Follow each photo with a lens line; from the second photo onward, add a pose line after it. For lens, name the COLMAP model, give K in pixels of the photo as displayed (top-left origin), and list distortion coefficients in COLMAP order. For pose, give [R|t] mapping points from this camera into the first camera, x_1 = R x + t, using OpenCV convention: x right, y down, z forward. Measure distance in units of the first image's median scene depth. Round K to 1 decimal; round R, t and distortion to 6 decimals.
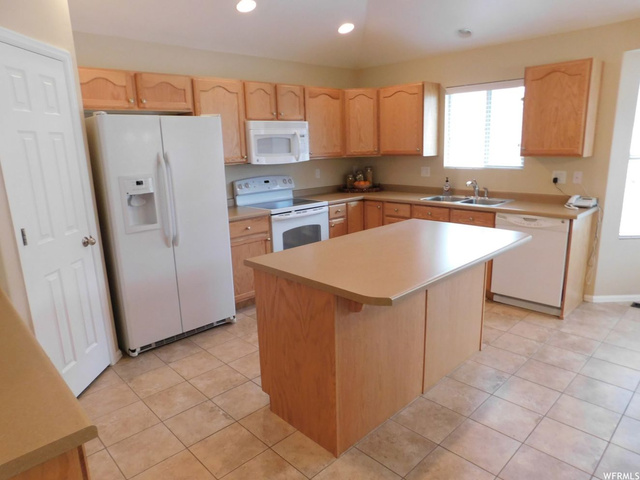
lens RADIAL K [[427.0, 0, 319.3], [0, 427.0, 241.8], [0, 0, 1]] dist [-0.064434, 0.053087]
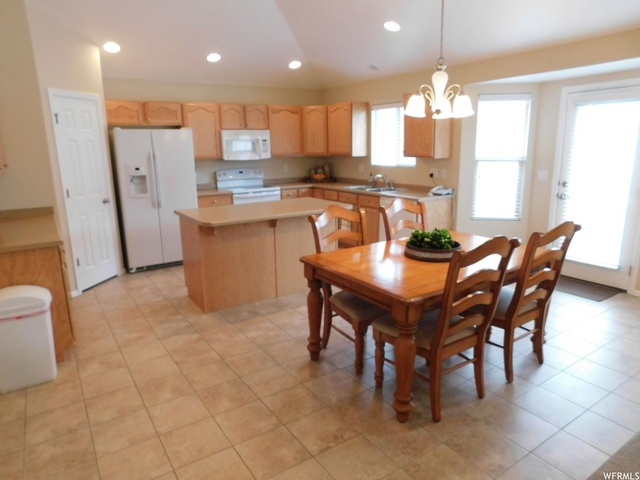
lens RADIAL K [[427.0, 0, 317.9], [0, 427.0, 241.8], [0, 0, 1]] dist [-0.064434, 0.053087]
pose [[0.984624, 0.052845, -0.166500, 0.452423], [-0.052125, 0.998603, 0.008699, 0.078321], [0.166727, 0.000114, 0.986003, -0.429669]]
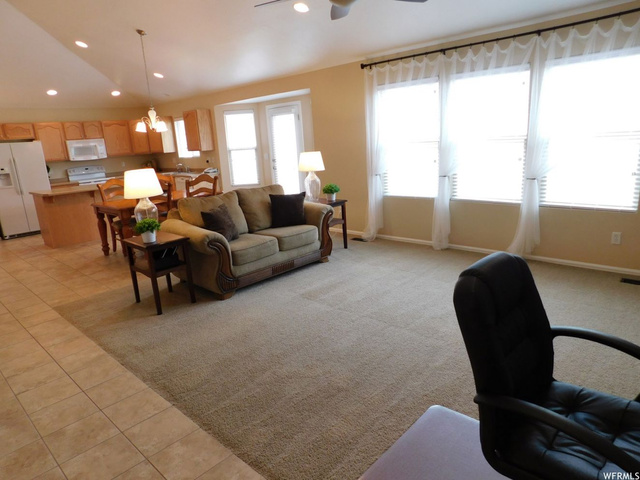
lens RADIAL K [[427.0, 0, 321.0], [0, 427.0, 241.0], [0, 0, 1]] dist [-0.064434, 0.053087]
pose [[0.998153, -0.044778, 0.041055, 1.070360], [0.044150, 0.998896, 0.016066, 0.263789], [-0.041729, -0.014223, 0.999028, -1.265154]]
